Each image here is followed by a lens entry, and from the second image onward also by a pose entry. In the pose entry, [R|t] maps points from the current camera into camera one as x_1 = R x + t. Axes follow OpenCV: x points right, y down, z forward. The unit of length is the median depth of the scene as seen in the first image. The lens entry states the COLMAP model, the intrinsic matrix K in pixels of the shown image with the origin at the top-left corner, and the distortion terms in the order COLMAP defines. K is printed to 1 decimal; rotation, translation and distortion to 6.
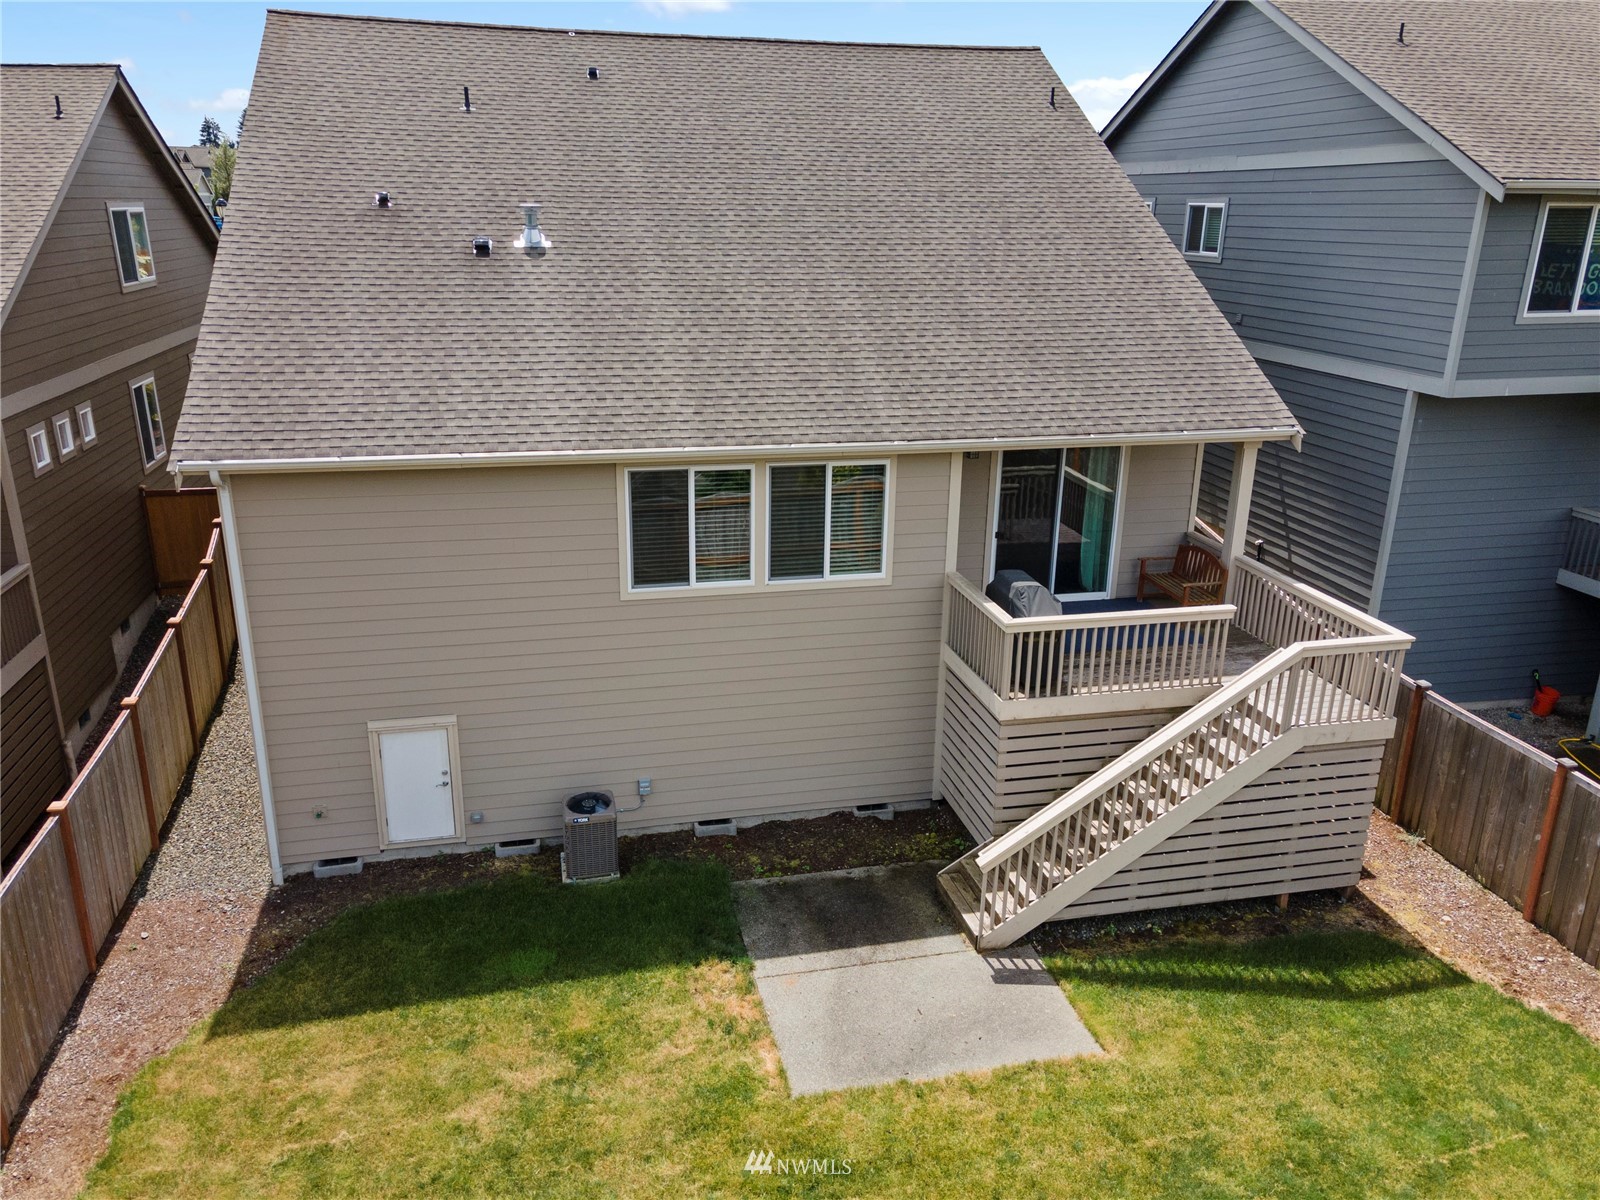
lens RADIAL K [[1179.6, 0, 797.7], [0, 1179.6, 601.1], [0, 0, 1]] dist [0.023088, 0.015772]
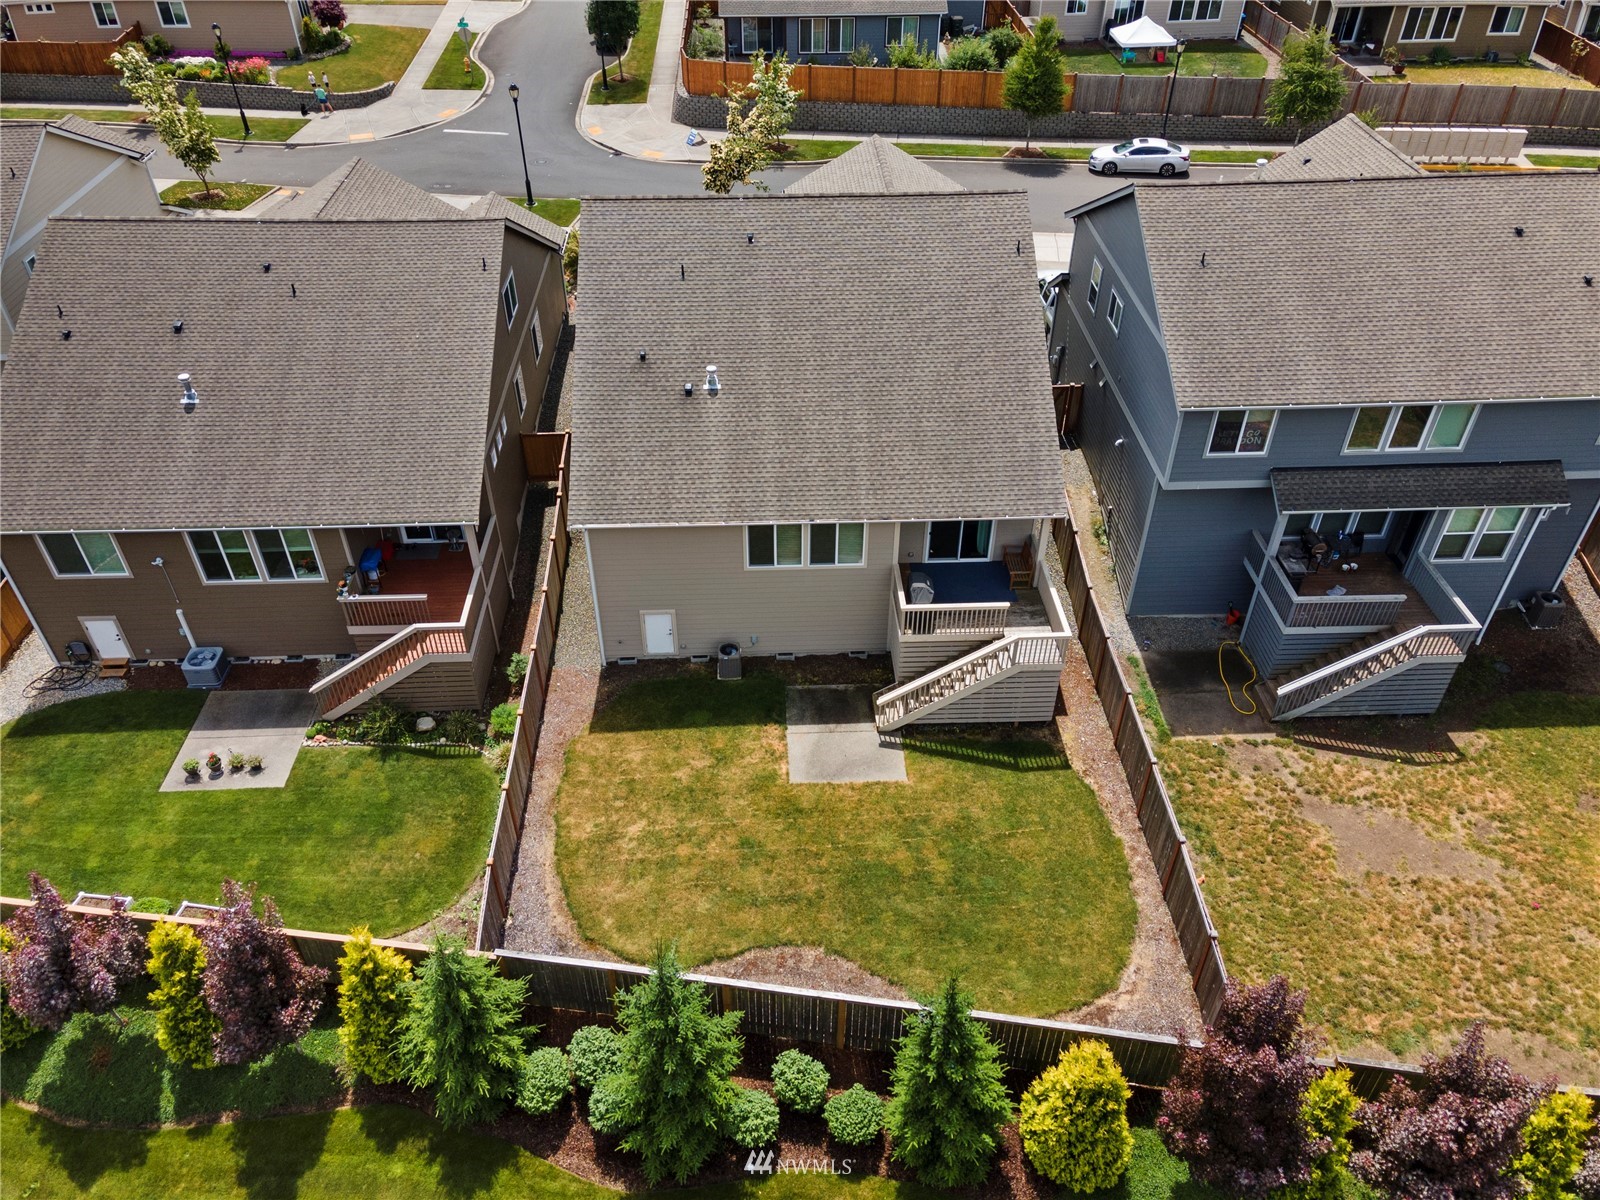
lens RADIAL K [[1179.6, 0, 801.4], [0, 1179.6, 598.3], [0, 0, 1]] dist [0.023088, 0.015772]
pose [[0.982914, 0.106371, -0.150219, 0.342296], [-0.045972, 0.932115, 0.359234, -0.860766], [0.178233, -0.346190, 0.921078, -1.230298]]
